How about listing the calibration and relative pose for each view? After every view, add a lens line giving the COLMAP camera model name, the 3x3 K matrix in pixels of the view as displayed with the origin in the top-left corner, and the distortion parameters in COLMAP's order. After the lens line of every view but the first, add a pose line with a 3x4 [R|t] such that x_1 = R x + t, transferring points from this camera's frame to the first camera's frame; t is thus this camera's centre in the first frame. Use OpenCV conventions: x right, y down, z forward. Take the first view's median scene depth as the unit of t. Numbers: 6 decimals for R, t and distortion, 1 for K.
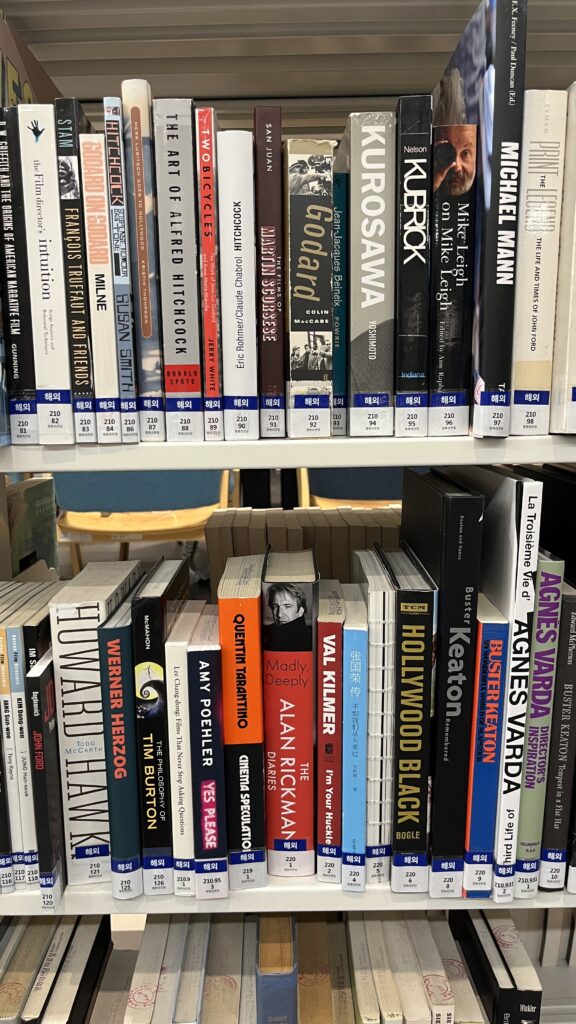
lens RADIAL K [[774.9, 0, 283.1], [0, 774.9, 515.2], [0, 0, 1]] dist [0.011435, -0.040039]
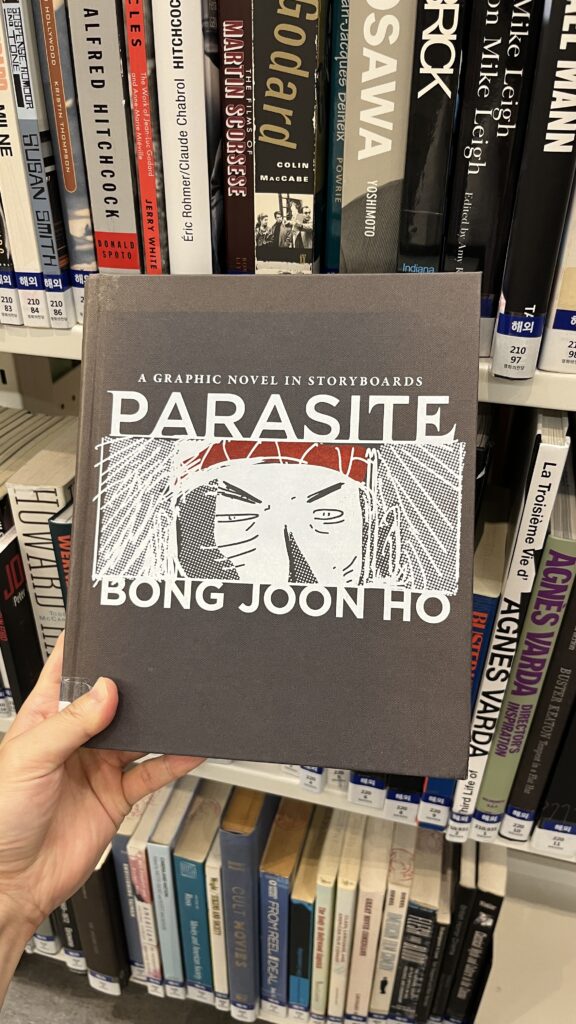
lens RADIAL K [[774.9, 0, 289.8], [0, 774.9, 517.2], [0, 0, 1]] dist [0.011435, -0.040039]
pose [[0.965062, 0.153830, -0.212113, 0.241136], [-0.059250, 0.916673, 0.395221, -0.247459], [0.255235, -0.368845, 0.893761, 0.251706]]
